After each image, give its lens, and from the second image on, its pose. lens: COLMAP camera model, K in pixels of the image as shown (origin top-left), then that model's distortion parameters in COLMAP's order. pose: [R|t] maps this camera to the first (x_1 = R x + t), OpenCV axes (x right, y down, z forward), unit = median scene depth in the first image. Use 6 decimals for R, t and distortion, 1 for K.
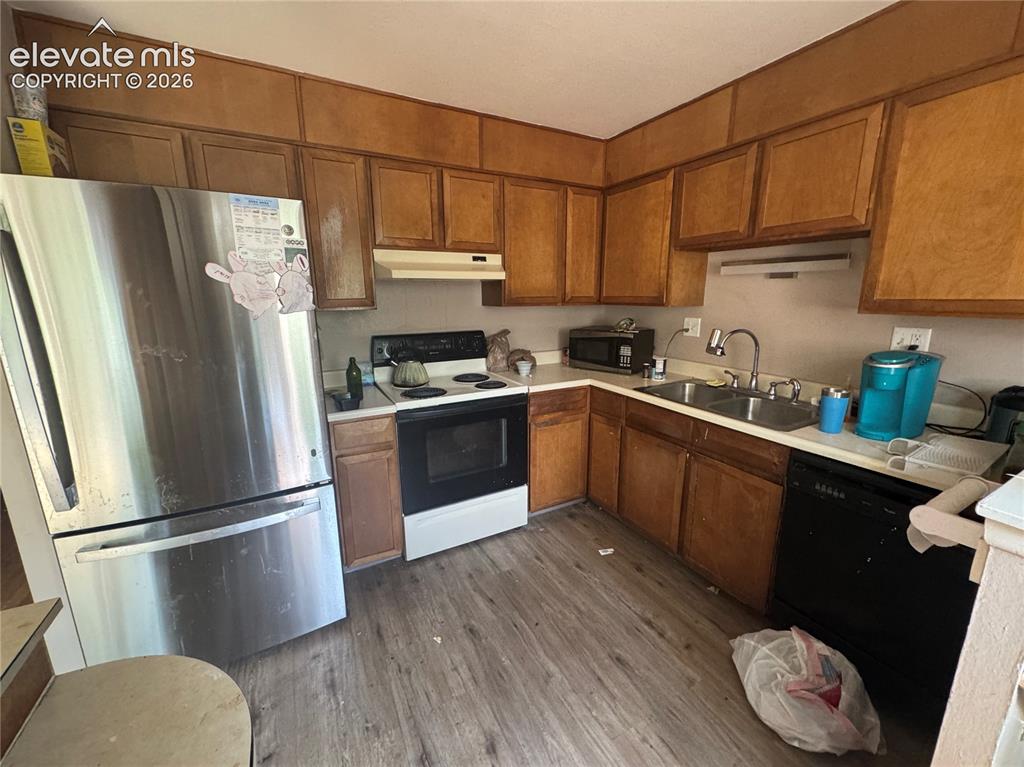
lens RADIAL K [[411.3, 0, 514.0], [0, 411.3, 384.6], [0, 0, 1]] dist [-0.002319, 0.000077]
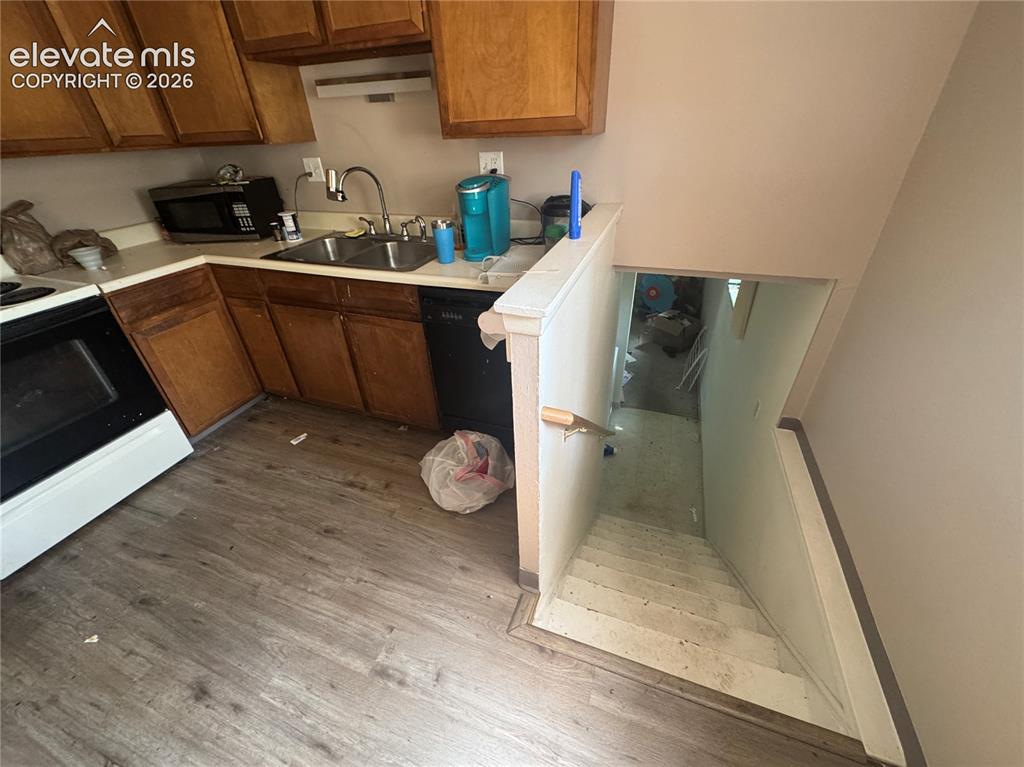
lens RADIAL K [[411.3, 0, 514.0], [0, 411.3, 384.6], [0, 0, 1]] dist [-0.002319, 0.000077]
pose [[0.751601, -0.373477, 0.543701, 0.137755], [0.174256, 0.907407, 0.382423, 0.016615], [-0.636184, -0.192686, 0.747089, -0.000723]]
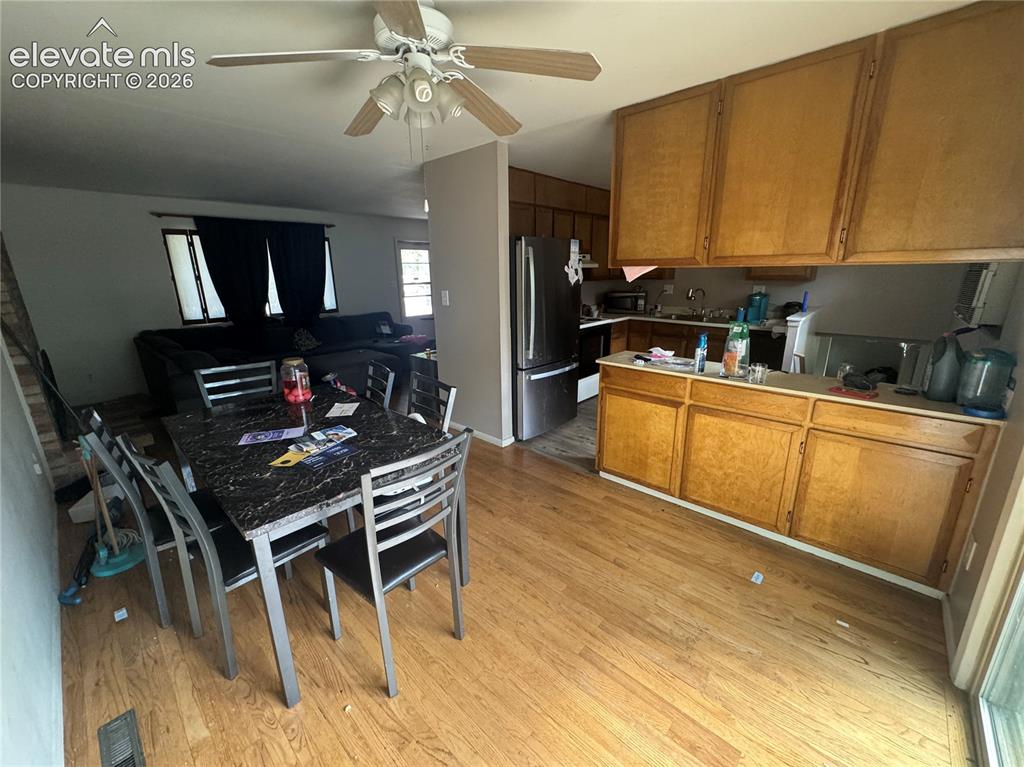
lens RADIAL K [[411.3, 0, 514.0], [0, 411.3, 384.6], [0, 0, 1]] dist [-0.002319, 0.000077]
pose [[0.946563, -0.096717, 0.307676, -1.235266], [0.082262, 0.994824, 0.059644, 0.187970], [-0.311852, -0.031147, 0.949620, -0.925940]]
